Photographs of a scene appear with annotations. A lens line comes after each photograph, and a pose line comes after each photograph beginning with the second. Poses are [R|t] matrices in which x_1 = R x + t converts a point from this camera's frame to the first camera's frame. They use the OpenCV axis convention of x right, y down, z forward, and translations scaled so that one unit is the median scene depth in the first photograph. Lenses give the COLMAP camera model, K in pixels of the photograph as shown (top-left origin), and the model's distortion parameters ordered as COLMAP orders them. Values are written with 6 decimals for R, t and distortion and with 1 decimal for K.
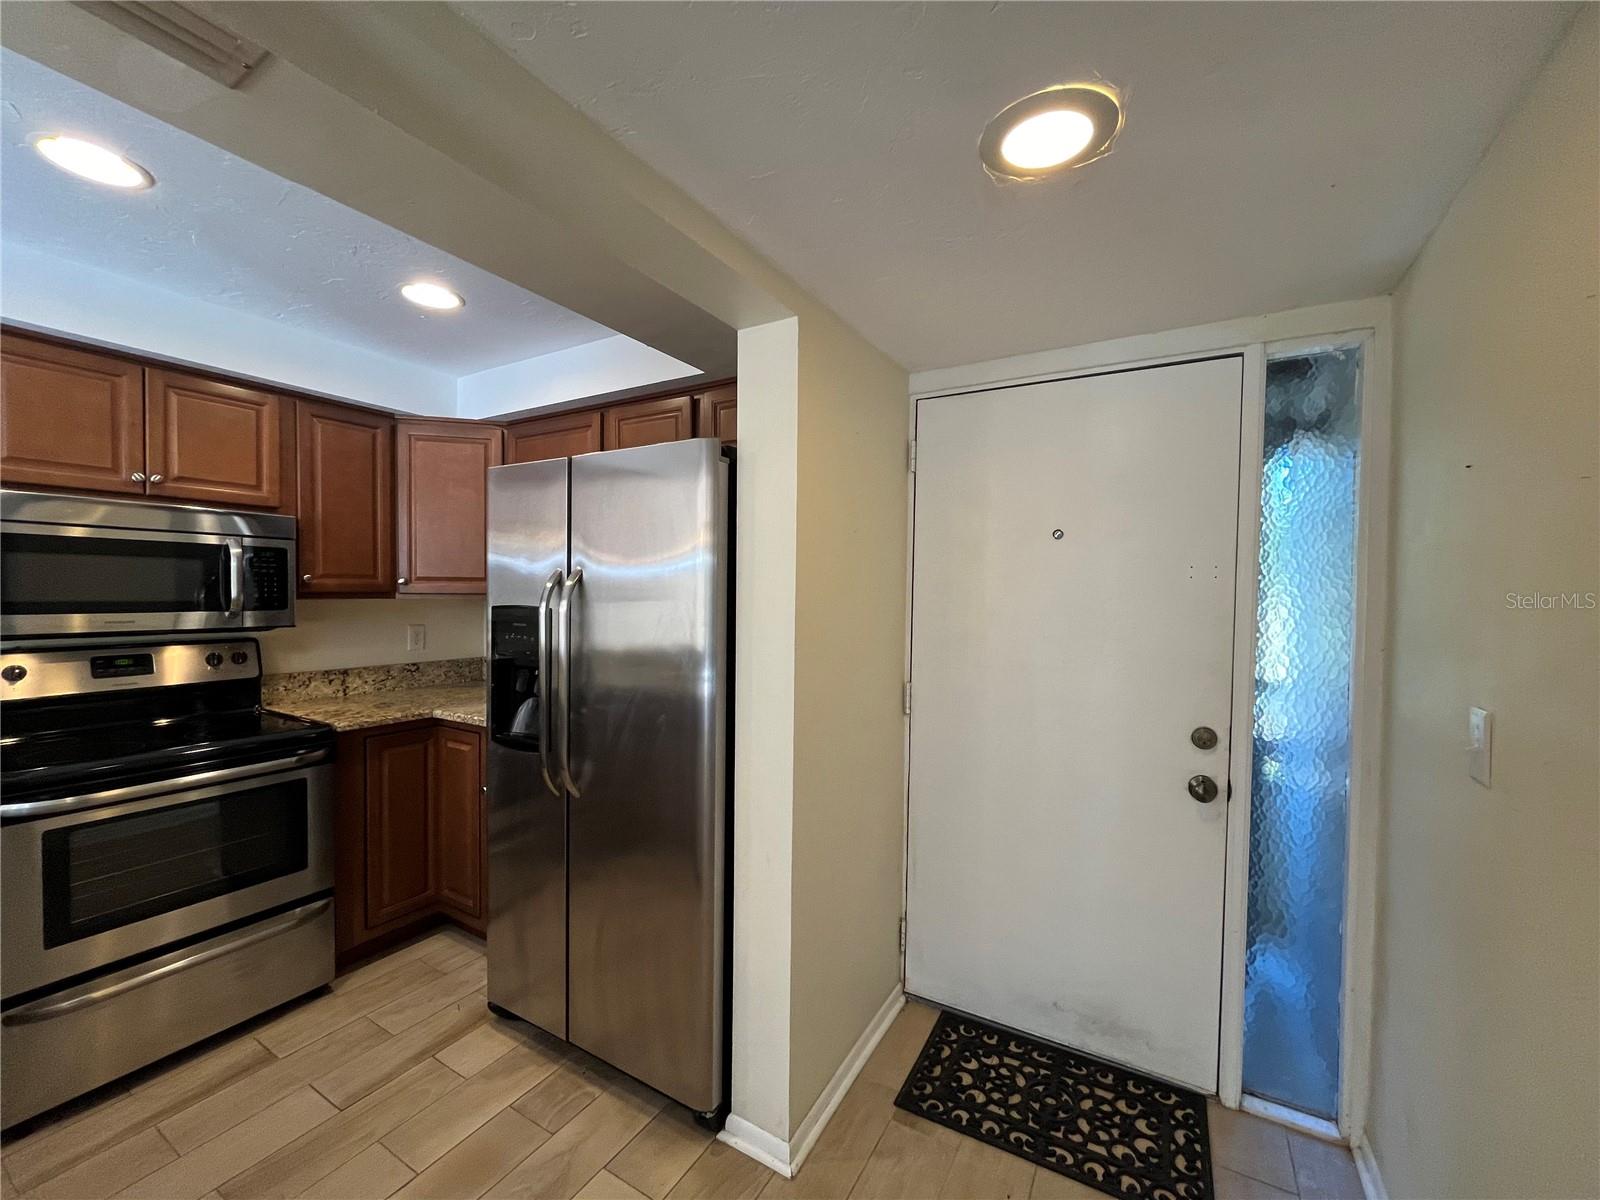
lens RADIAL K [[648.2, 0, 797.8], [0, 648.2, 608.4], [0, 0, 1]] dist [-0.001782, -0.000464]
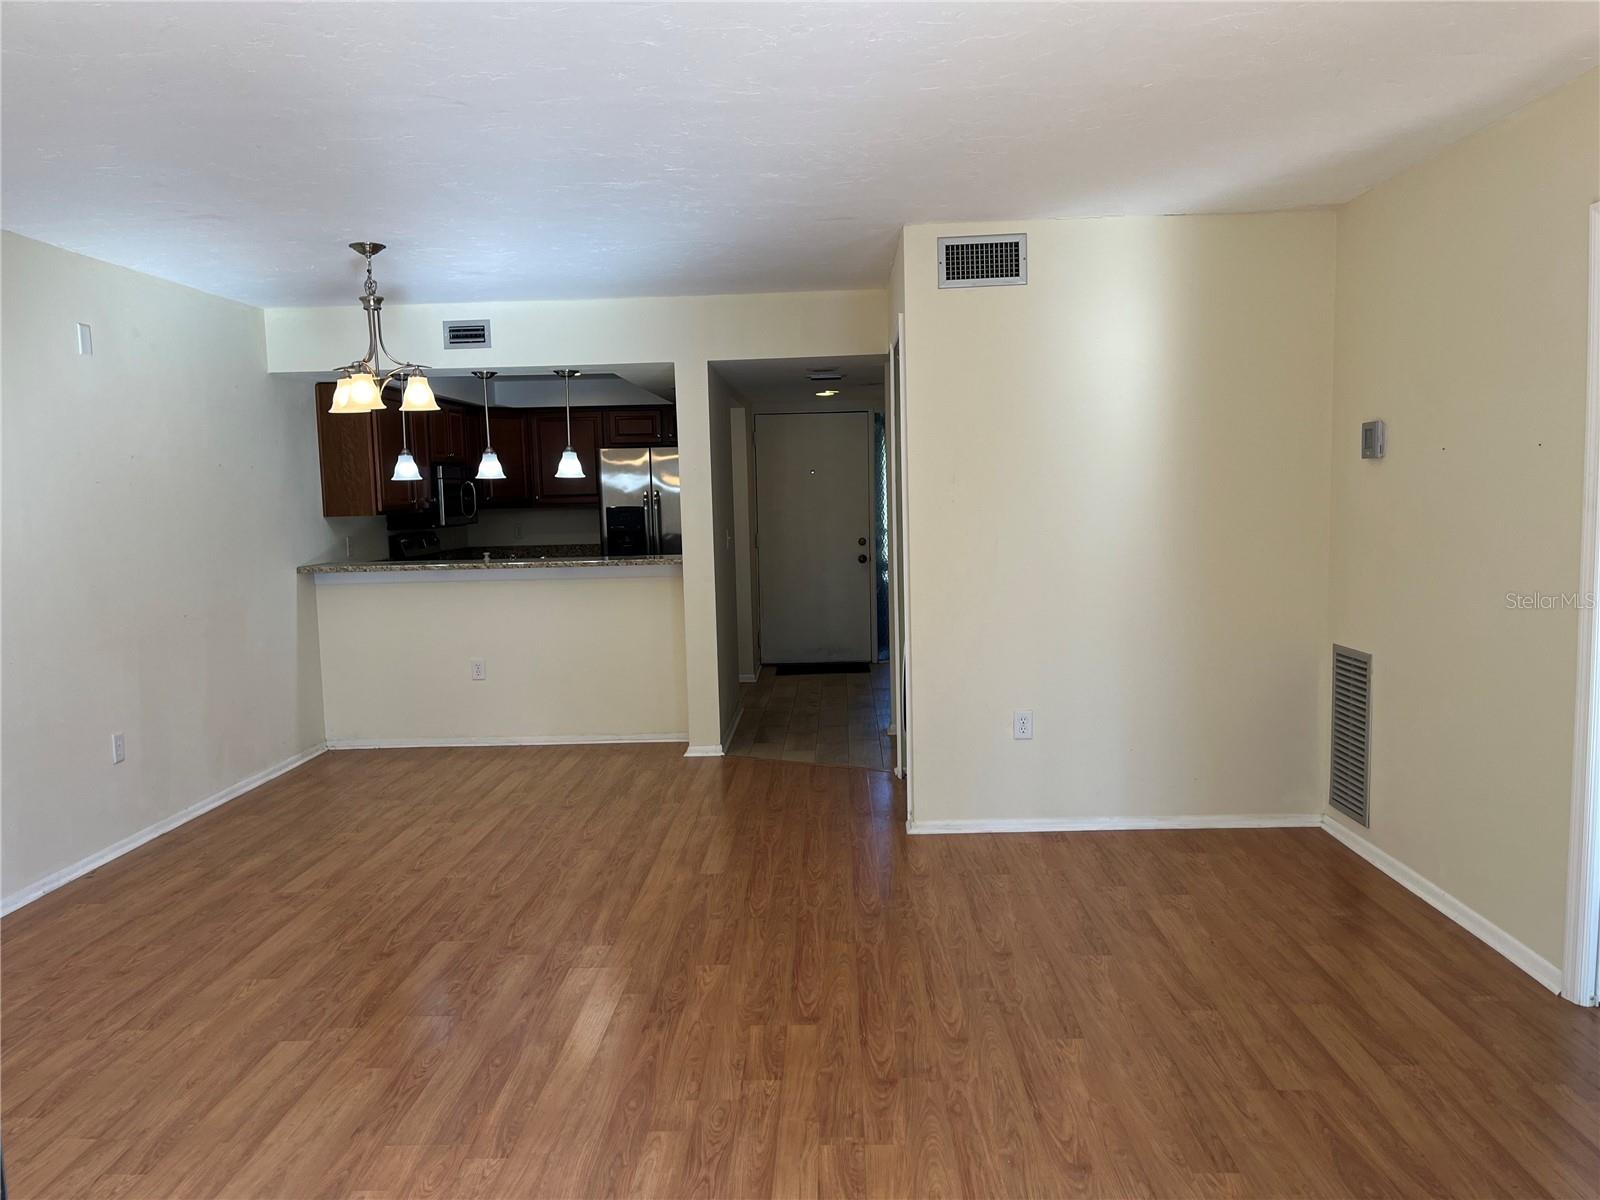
lens RADIAL K [[1198.4, 0, 803.8], [0, 1198.4, 616.6], [0, 0, 1]] dist [0.078451, -0.112850]
pose [[0.873613, -0.083662, 0.479375, -1.801034], [0.047790, 0.995098, 0.086574, 0.044033], [-0.484268, -0.052723, 0.873330, -2.924506]]
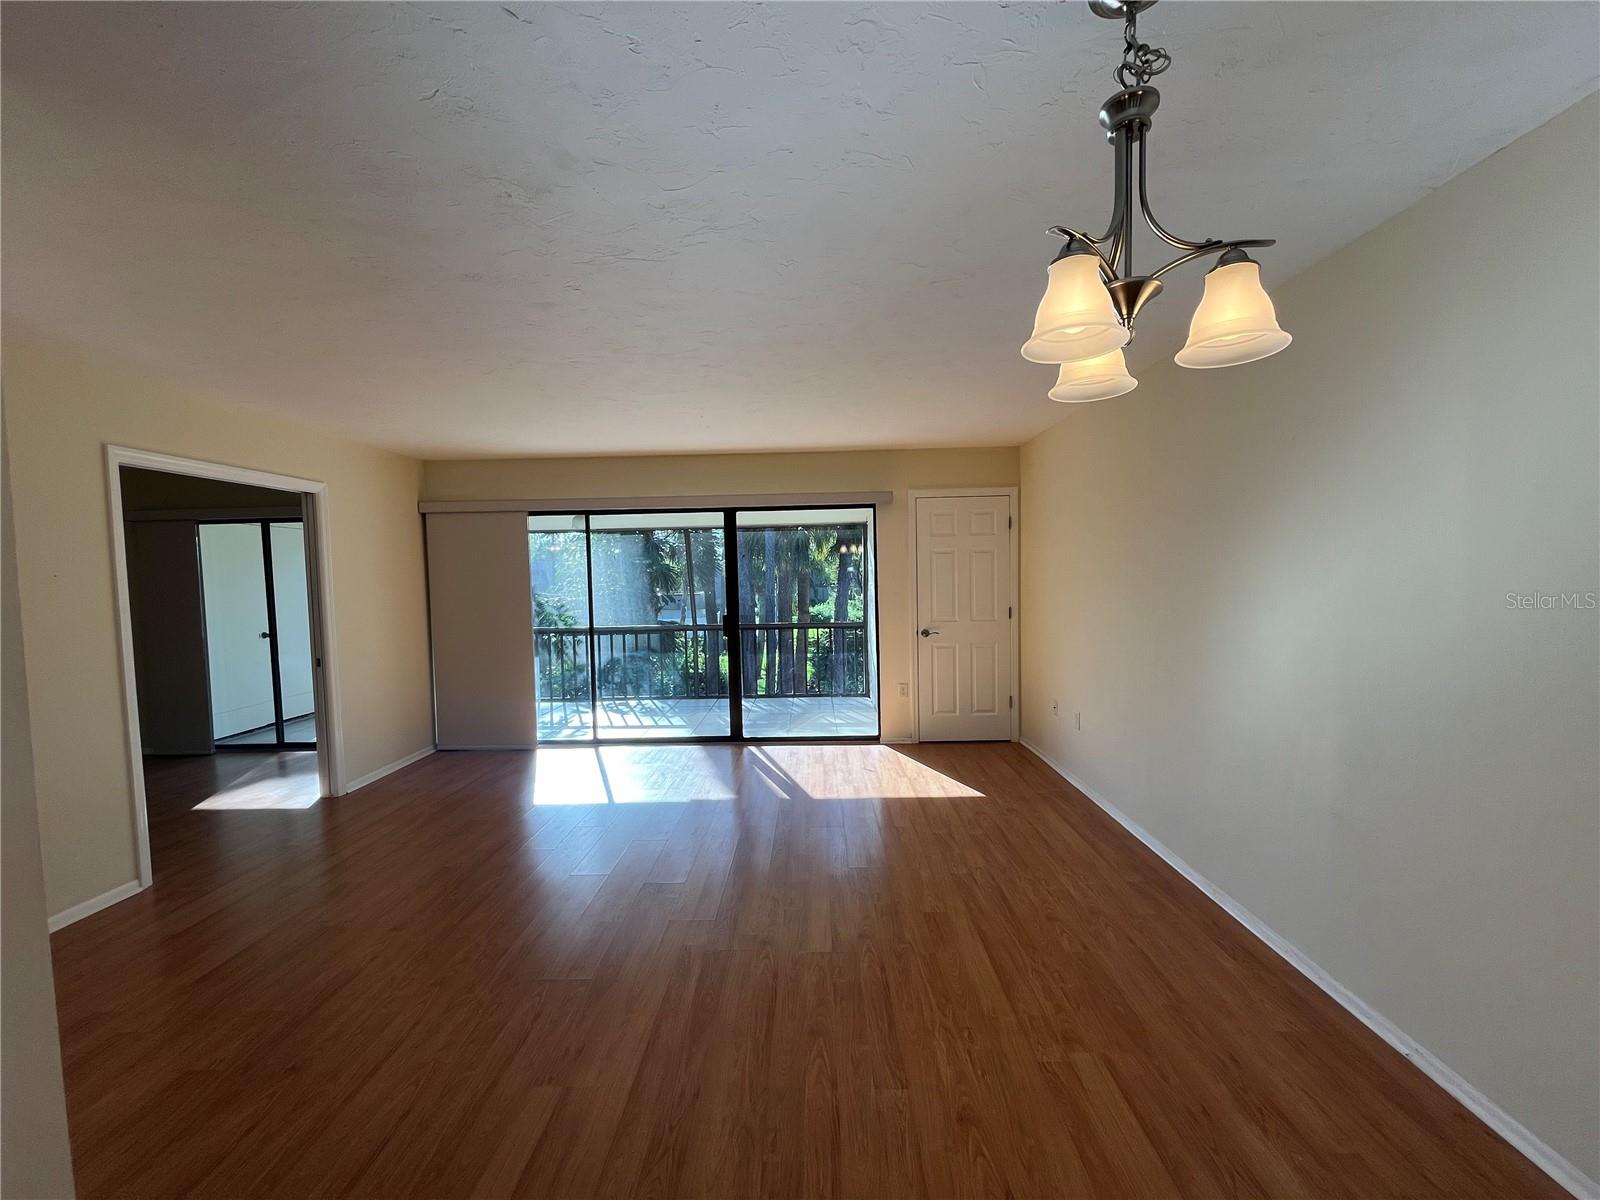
lens RADIAL K [[648.2, 0, 797.8], [0, 648.2, 608.4], [0, 0, 1]] dist [-0.001782, -0.000464]
pose [[-0.875337, 0.034166, -0.482305, -0.906105], [-0.001402, 0.997317, 0.073193, -0.021661], [0.483512, 0.064745, -0.872940, -0.278537]]
